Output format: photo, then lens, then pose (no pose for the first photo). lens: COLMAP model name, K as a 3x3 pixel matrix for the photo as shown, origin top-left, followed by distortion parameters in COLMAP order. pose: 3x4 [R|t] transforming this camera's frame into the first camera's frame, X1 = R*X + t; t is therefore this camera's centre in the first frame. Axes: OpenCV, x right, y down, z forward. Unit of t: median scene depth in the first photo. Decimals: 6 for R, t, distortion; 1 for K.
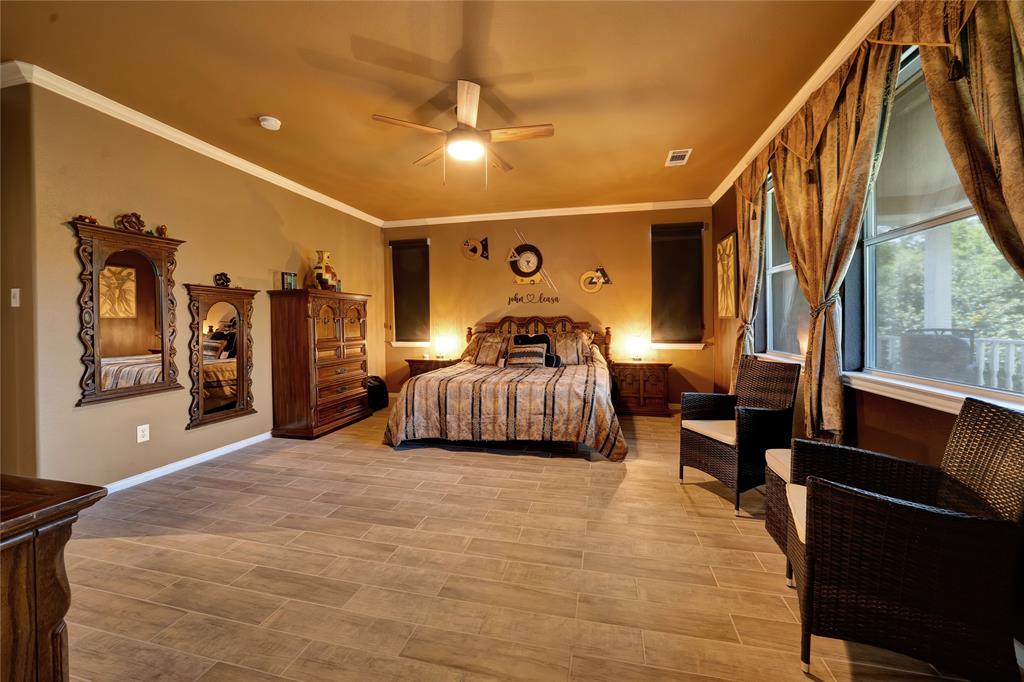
lens RADIAL K [[384.4, 0, 523.3], [0, 384.4, 324.6], [0, 0, 1]] dist [-0.022591, 0.001110]
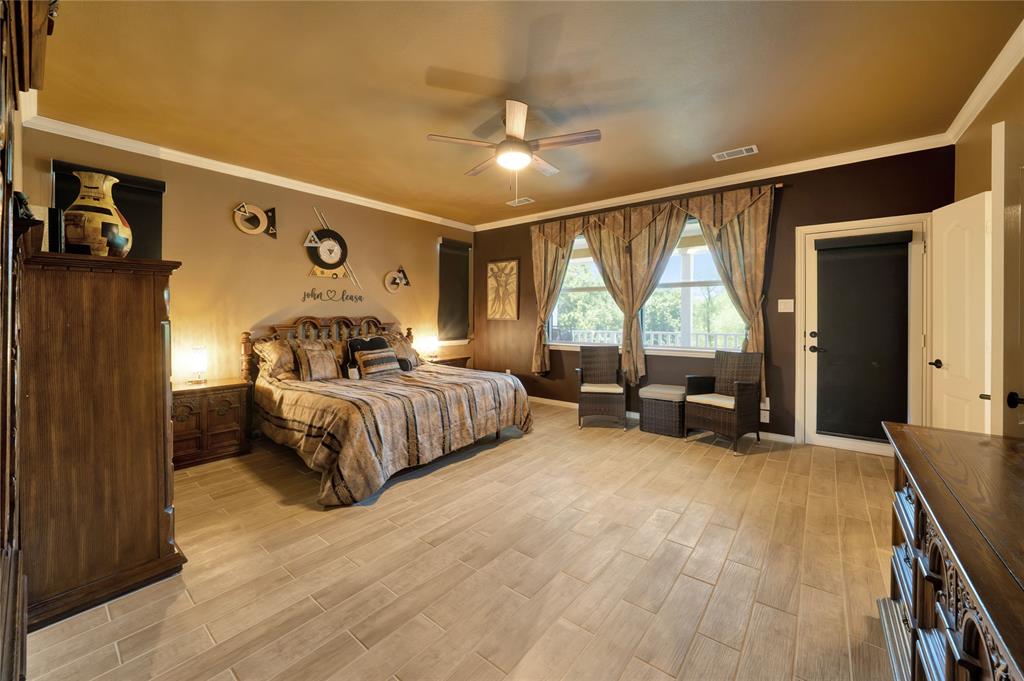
lens RADIAL K [[384.4, 0, 518.3], [0, 384.4, 318.8], [0, 0, 1]] dist [-0.022591, 0.001110]
pose [[0.438117, 0.001011, 0.898917, -0.846226], [0.005771, 0.999976, -0.003937, -0.018053], [-0.898899, 0.006913, 0.438101, 0.423147]]
